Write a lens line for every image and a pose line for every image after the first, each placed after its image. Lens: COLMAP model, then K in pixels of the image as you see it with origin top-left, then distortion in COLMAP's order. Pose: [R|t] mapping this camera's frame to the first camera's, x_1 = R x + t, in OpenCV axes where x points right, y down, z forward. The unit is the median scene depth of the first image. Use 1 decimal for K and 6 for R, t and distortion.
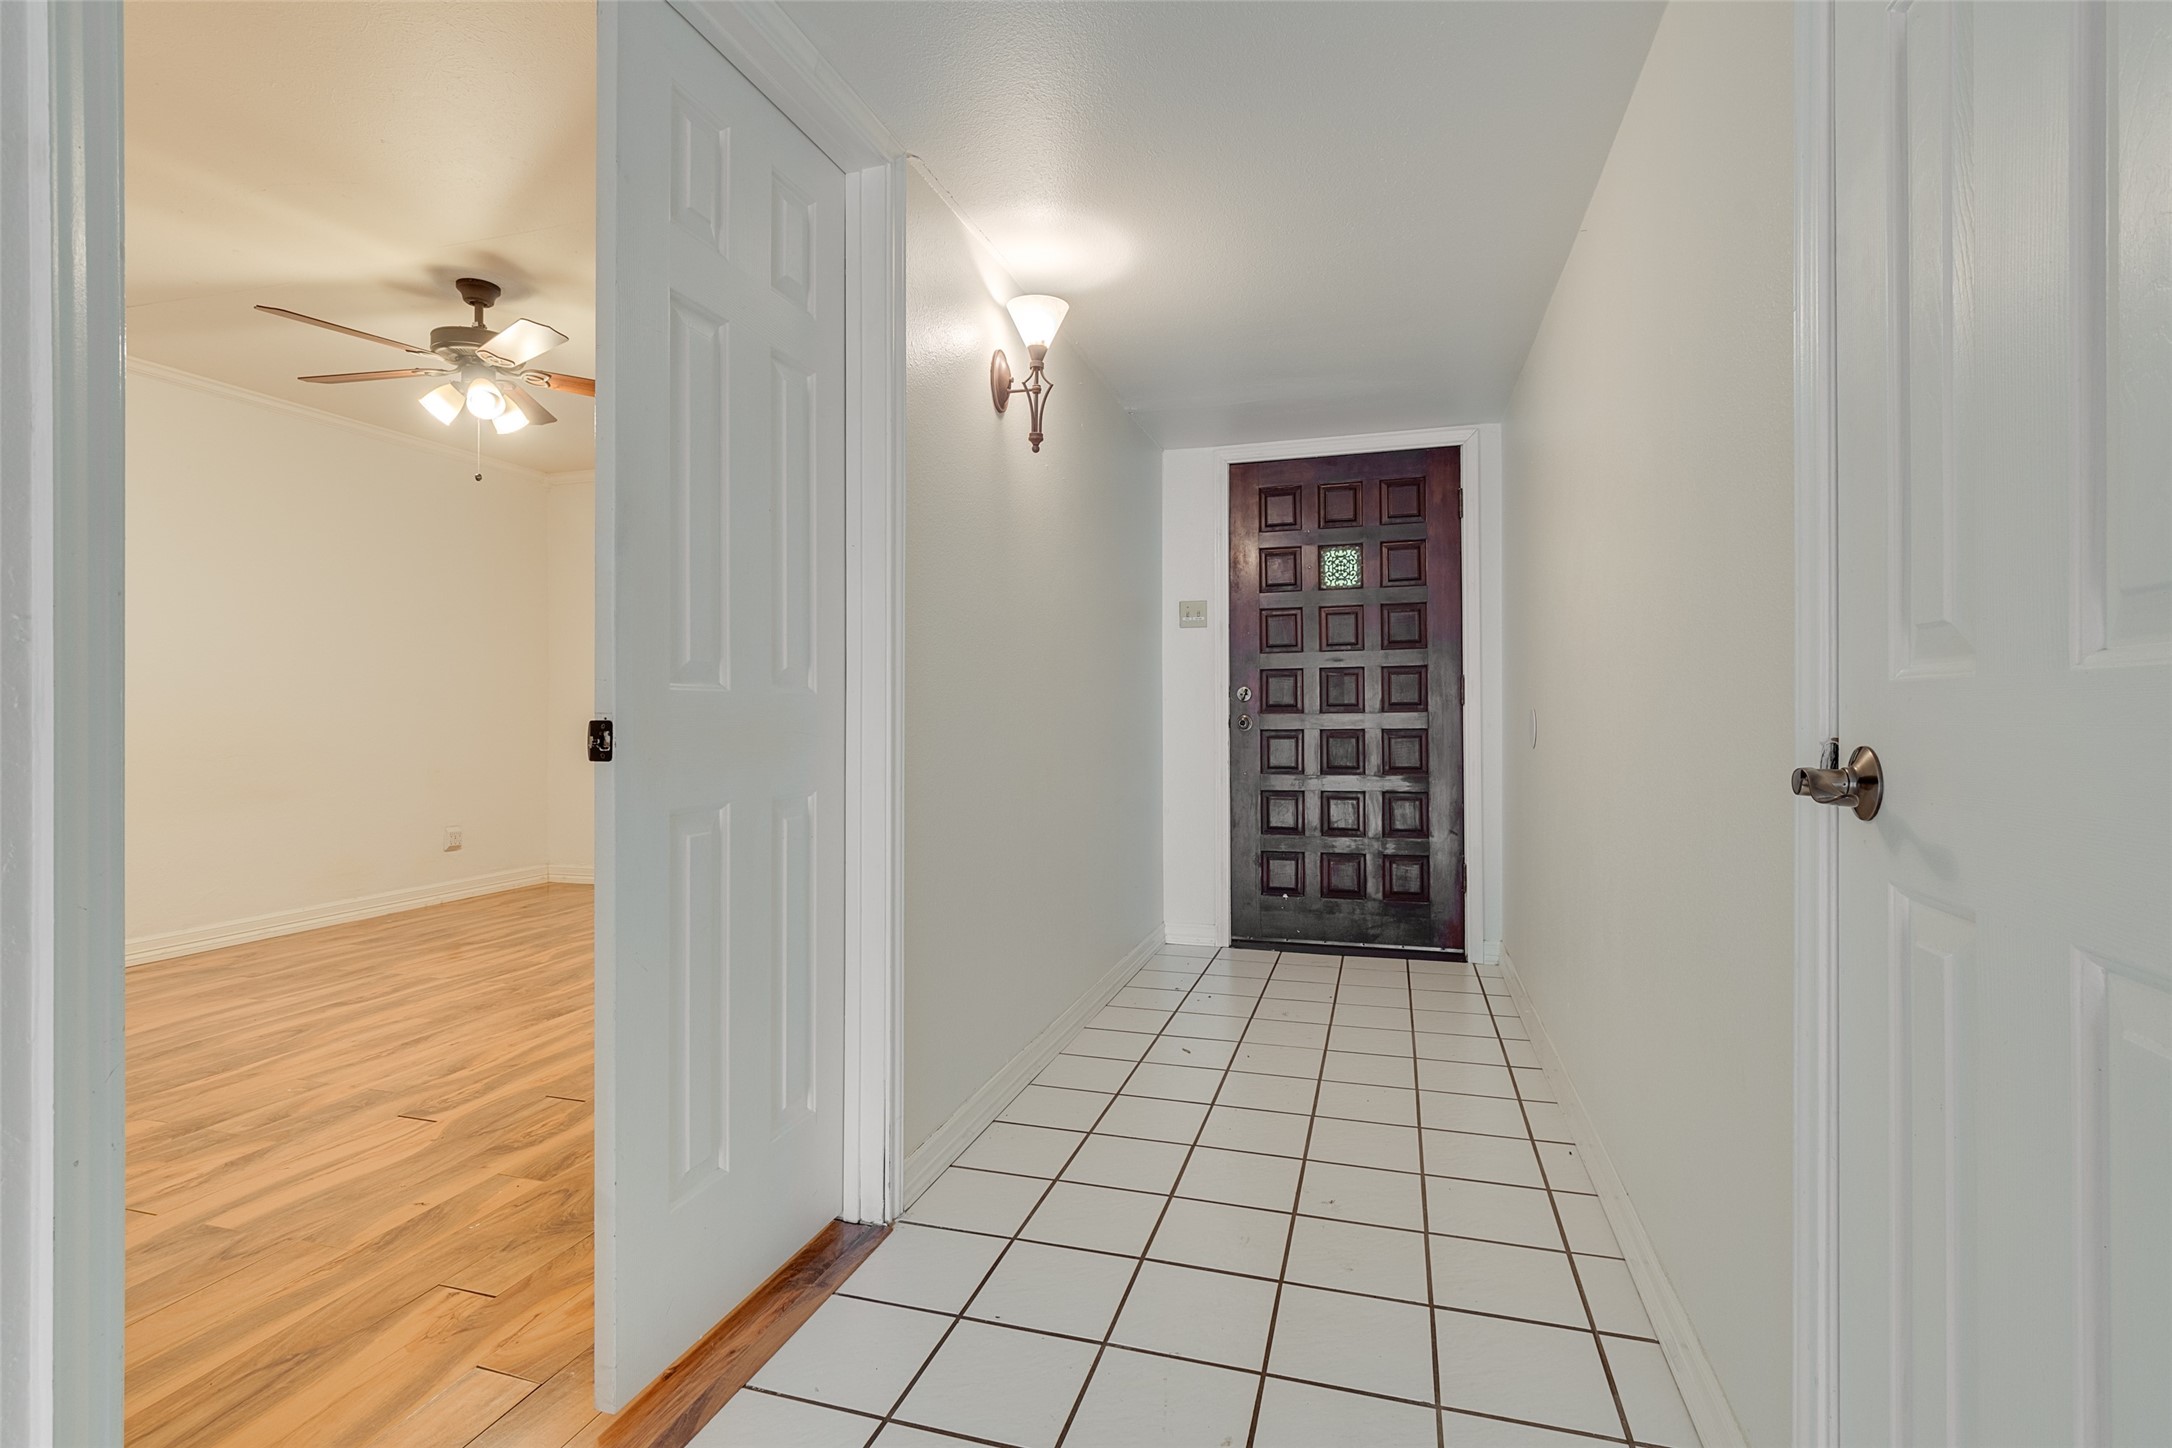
lens RADIAL K [[1007.4, 0, 1083.8], [0, 1007.4, 702.0], [0, 0, 1]] dist [0.000827, 0.000141]
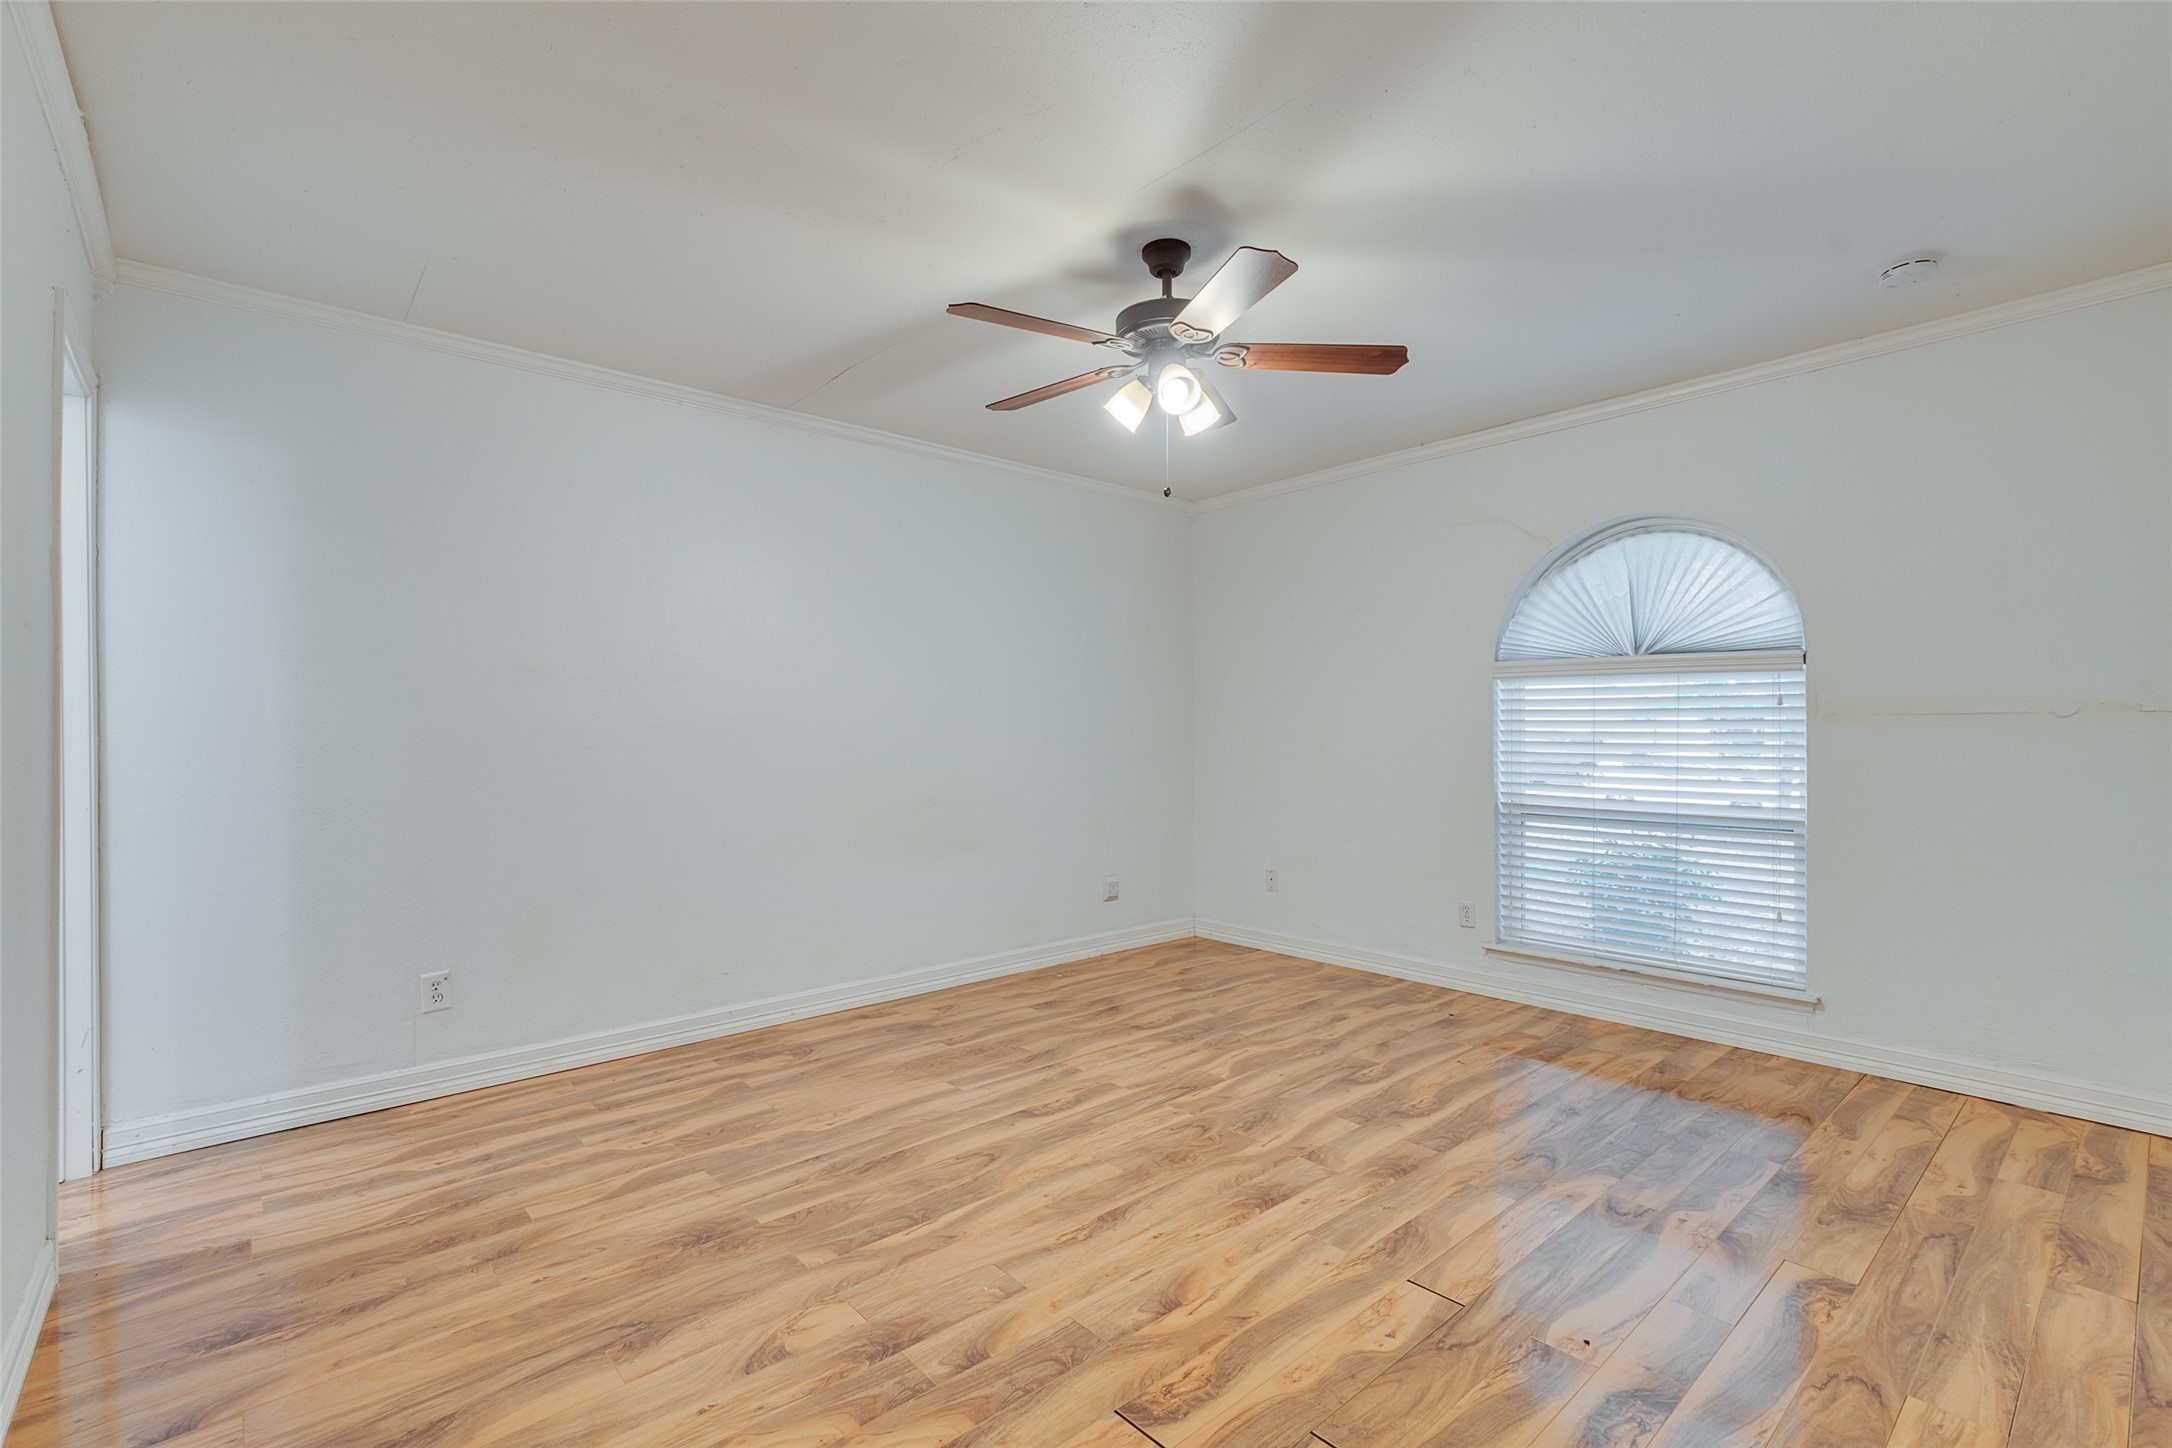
lens RADIAL K [[973.5, 0, 1086.0], [0, 973.5, 724.0], [0, 0, 1]] dist [0.000142, 0.000080]
pose [[0.851806, -0.000103, -0.523857, -0.258460], [0.003835, 0.999974, 0.006039, -0.044656], [0.523843, -0.007153, 0.851785, 0.317023]]
